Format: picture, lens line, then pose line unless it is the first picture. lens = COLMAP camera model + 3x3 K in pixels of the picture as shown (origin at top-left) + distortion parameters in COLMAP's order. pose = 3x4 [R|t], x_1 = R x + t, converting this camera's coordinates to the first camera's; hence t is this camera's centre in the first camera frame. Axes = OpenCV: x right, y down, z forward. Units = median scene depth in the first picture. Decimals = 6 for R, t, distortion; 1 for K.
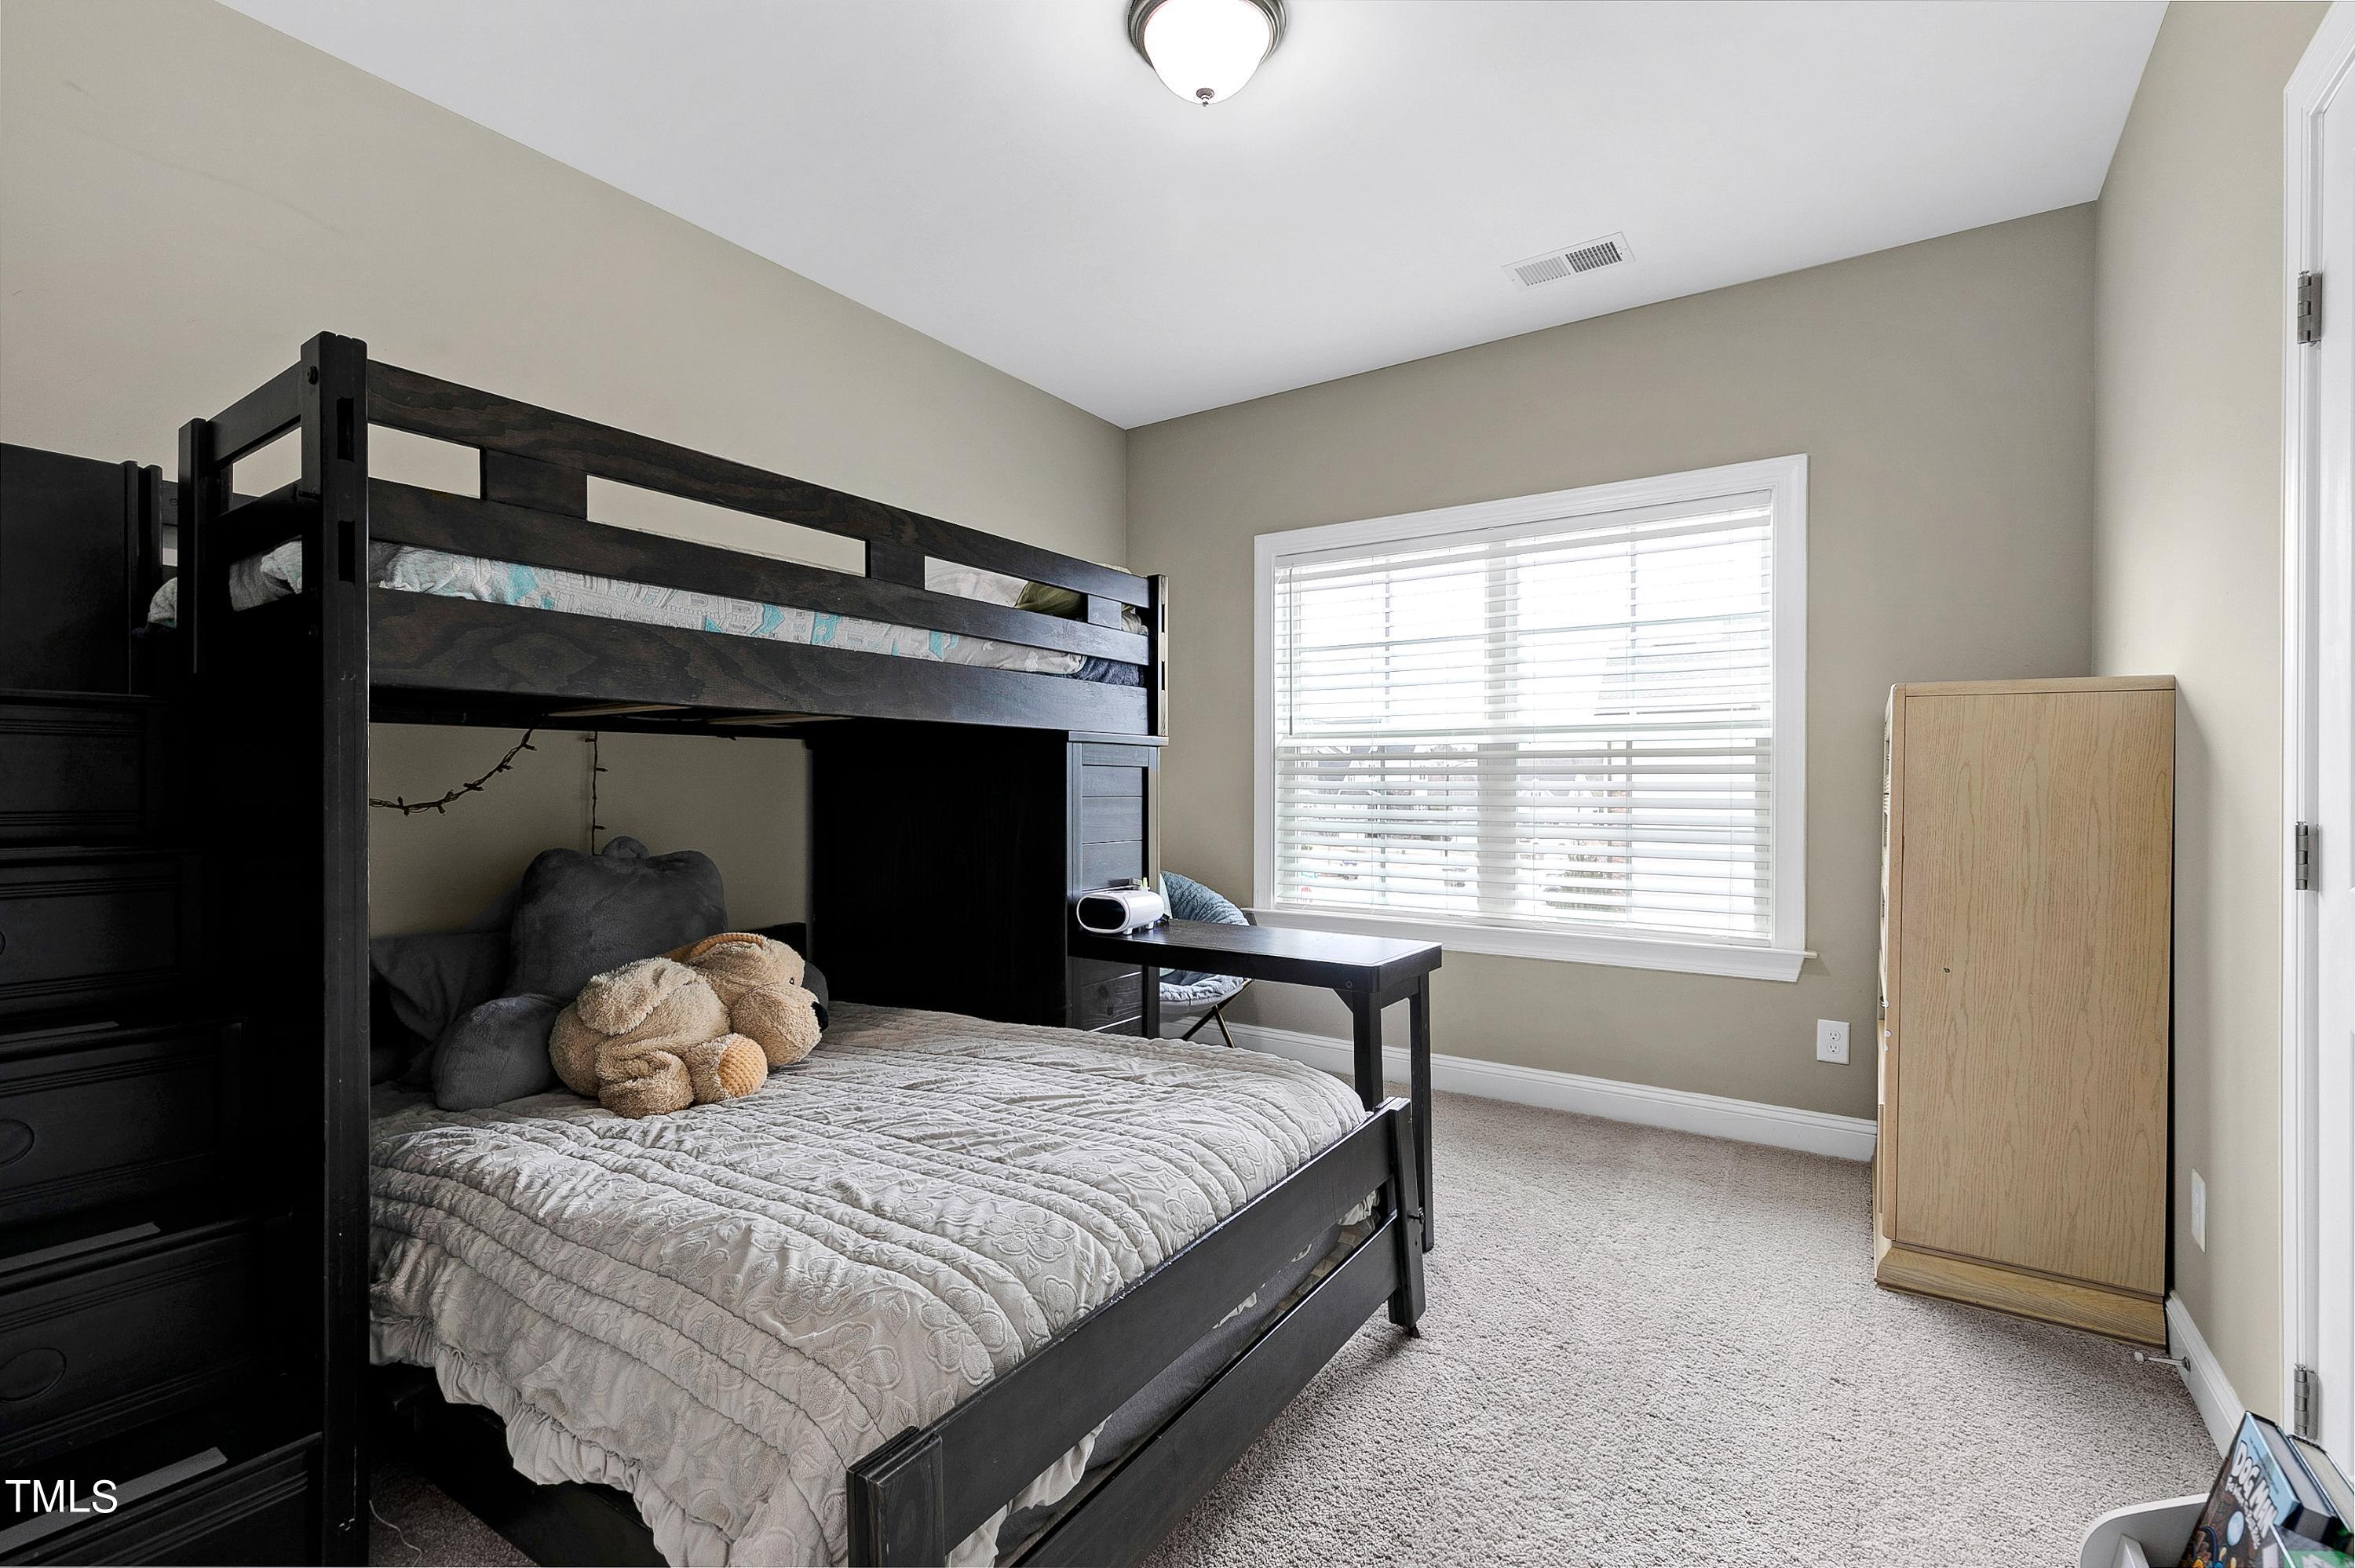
lens RADIAL K [[1056.7, 0, 1177.5], [0, 1056.7, 784.0], [0, 0, 1]] dist [-0.000616, -0.000043]
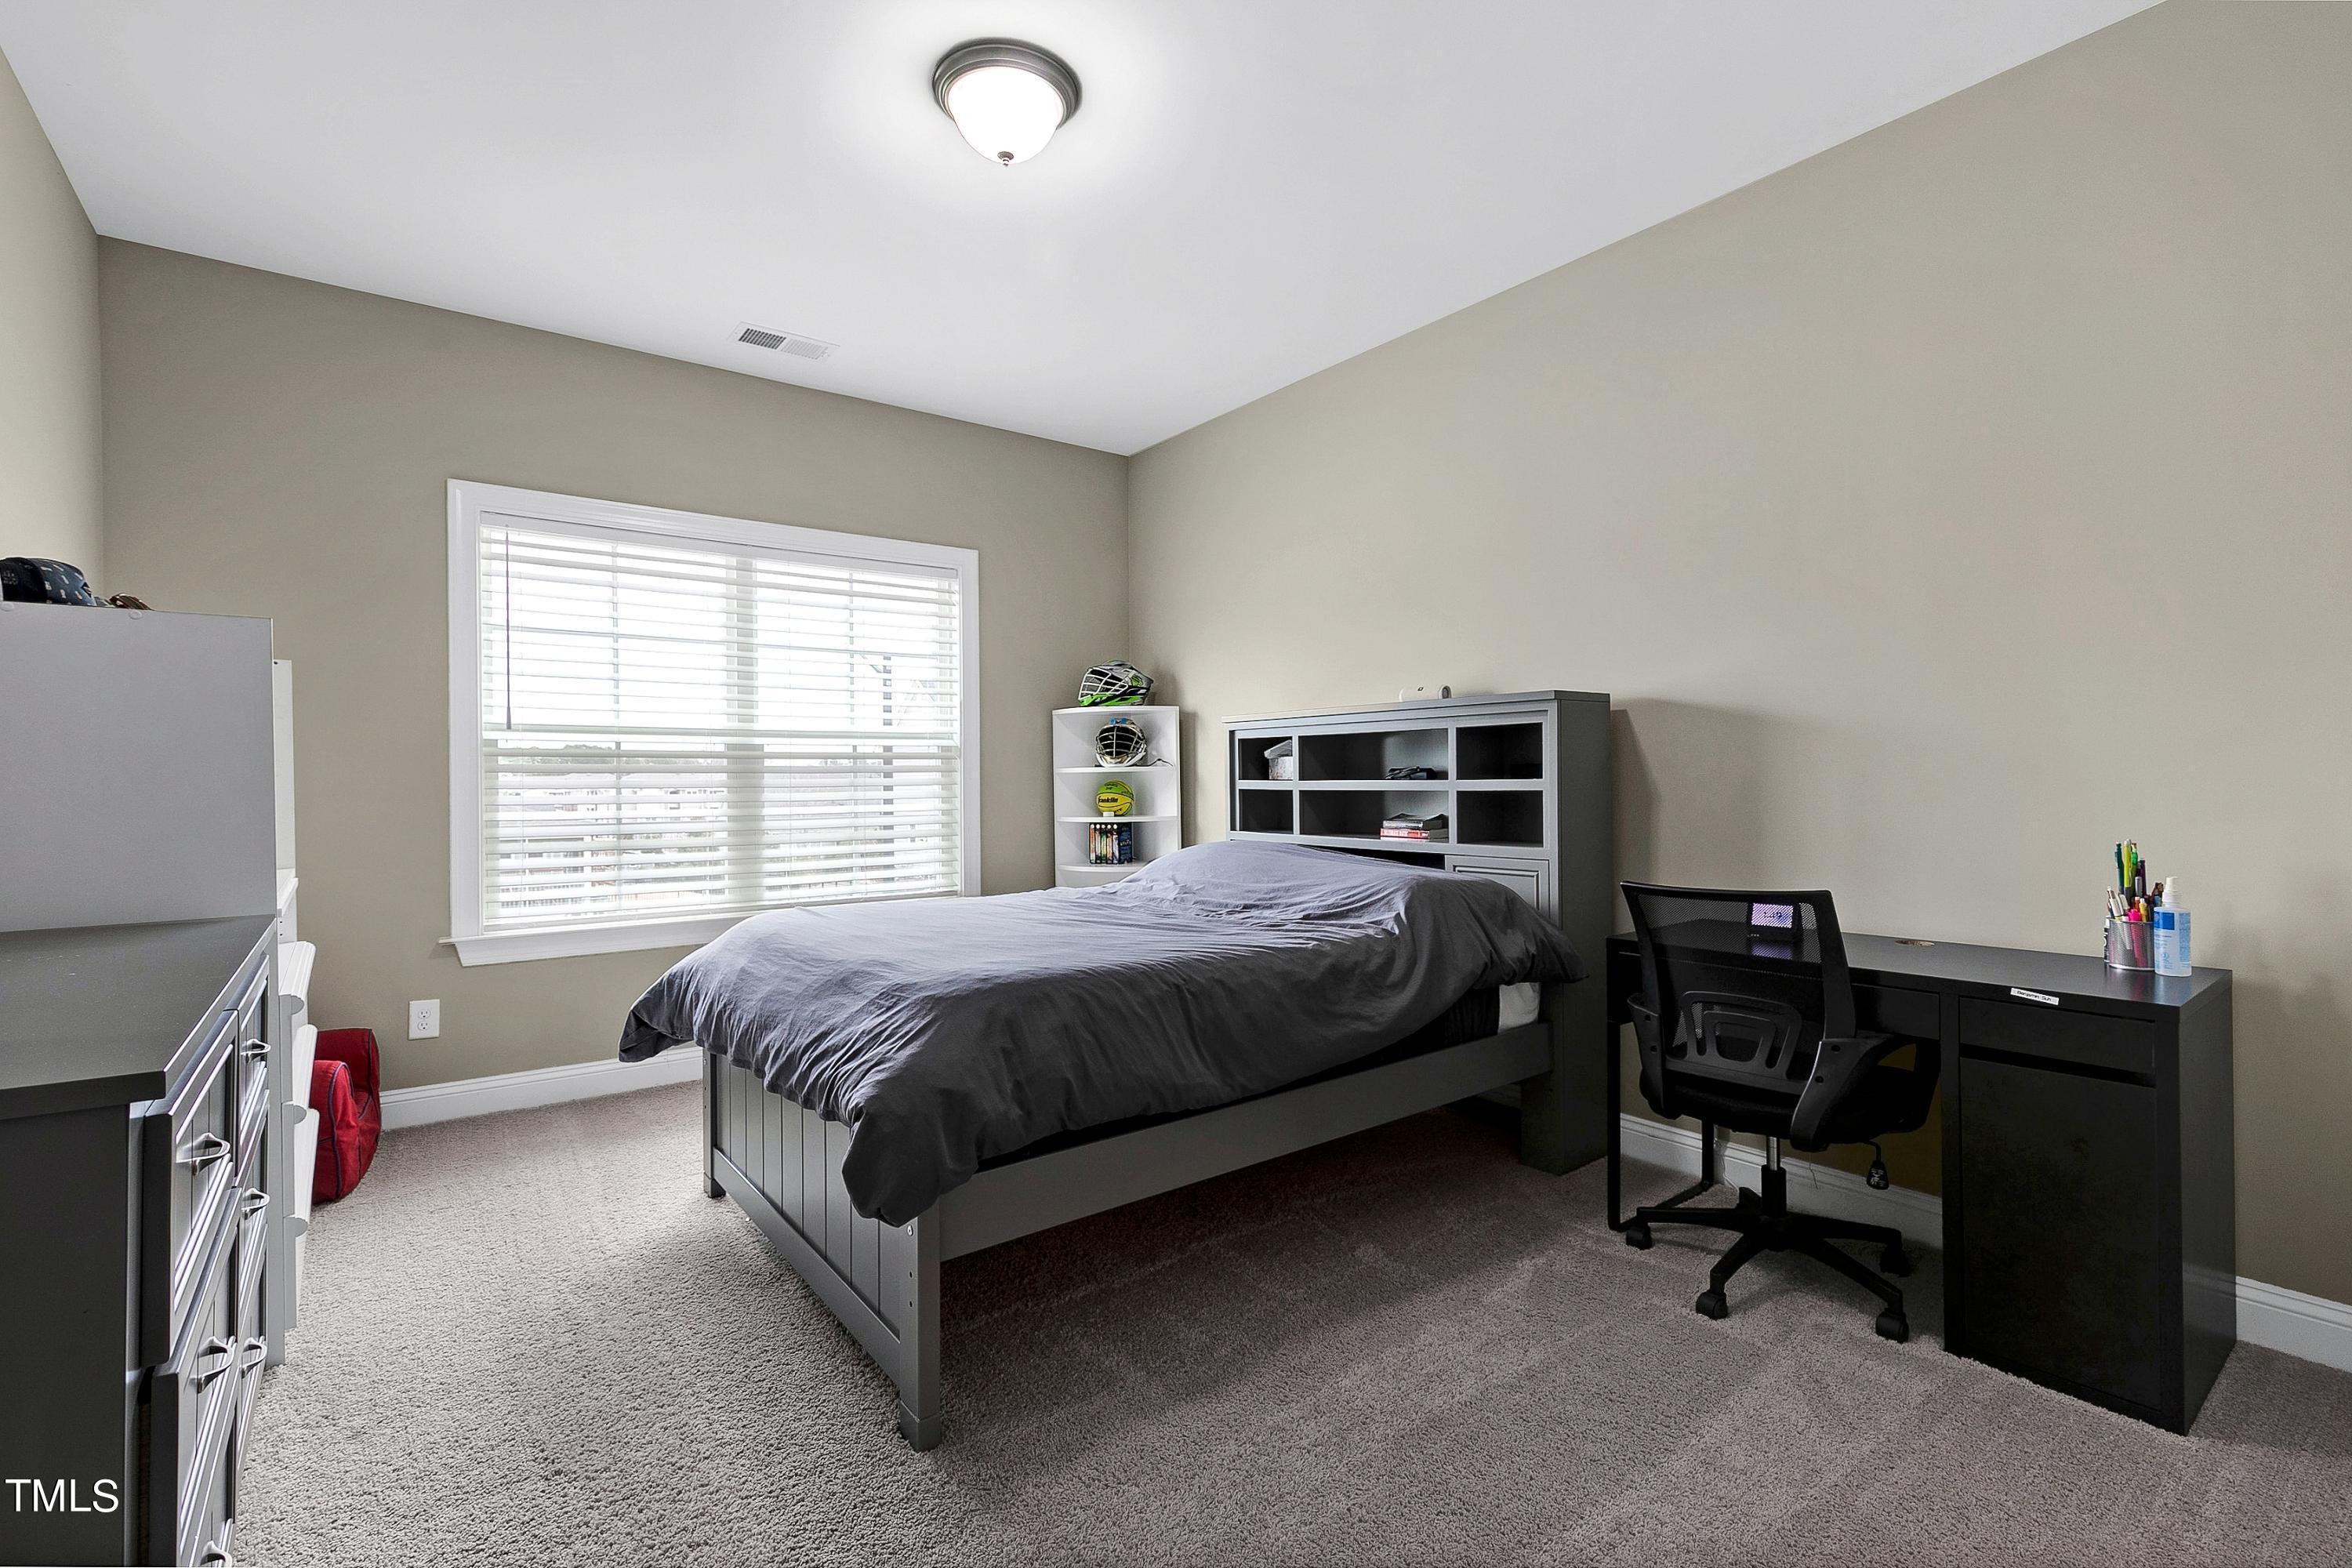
lens RADIAL K [[1055.5, 0, 1176.0], [0, 1055.5, 784.0], [0, 0, 1]] dist [-0.000616, -0.000043]
pose [[0.328861, -0.006971, 0.944353, -0.560199], [0.010107, 0.999941, 0.003862, 0.002413], [-0.944324, 0.008274, 0.328912, 0.226467]]
